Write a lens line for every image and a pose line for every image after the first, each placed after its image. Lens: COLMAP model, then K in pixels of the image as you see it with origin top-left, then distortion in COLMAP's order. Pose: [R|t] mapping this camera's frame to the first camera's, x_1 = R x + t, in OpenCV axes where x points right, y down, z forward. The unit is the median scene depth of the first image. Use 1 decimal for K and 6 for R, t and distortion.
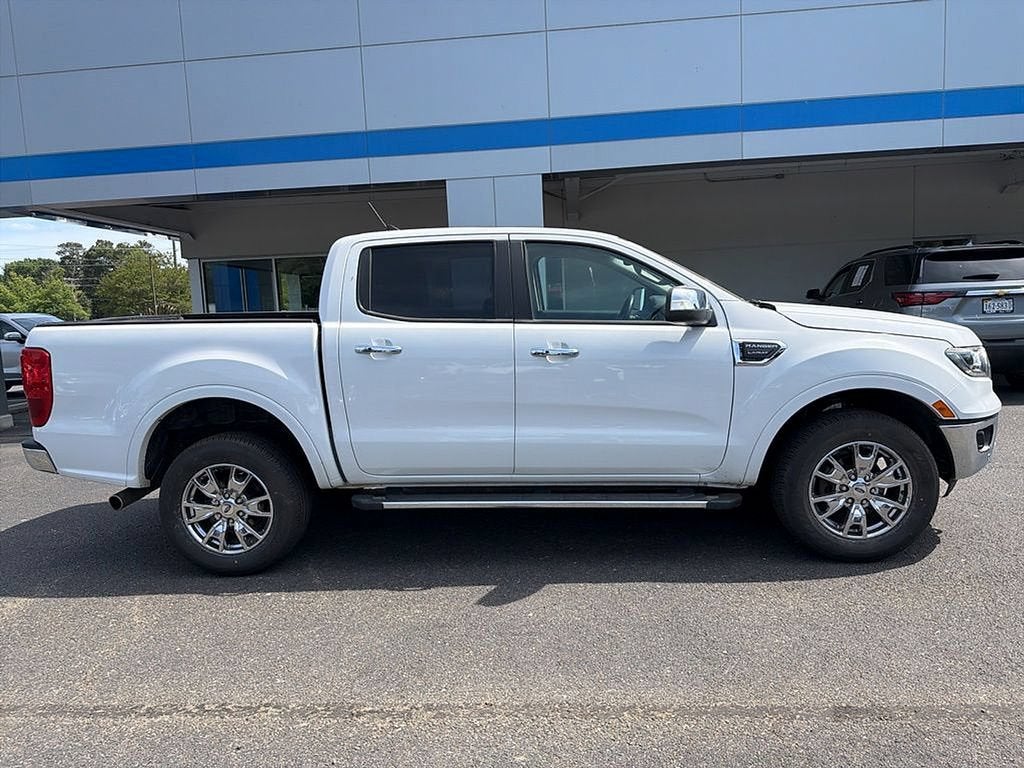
lens RADIAL K [[736.4, 0, 512.0], [0, 736.4, 384.0], [0, 0, 1]] dist [0.025974, -0.033647]
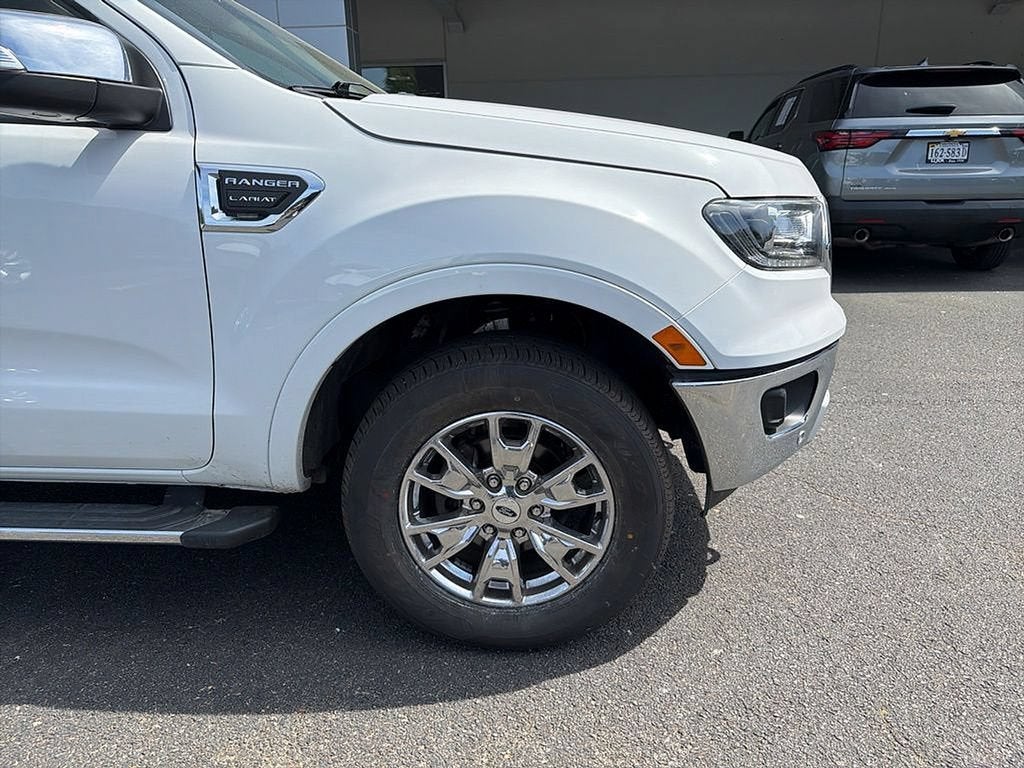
lens RADIAL K [[736.4, 0, 512.0], [0, 736.4, 384.0], [0, 0, 1]] dist [0.025974, -0.033647]
pose [[0.999274, 0.018404, 0.033360, 0.455471], [-0.024411, 0.981534, 0.189726, -0.022109], [-0.029252, -0.190403, 0.981270, 0.560698]]
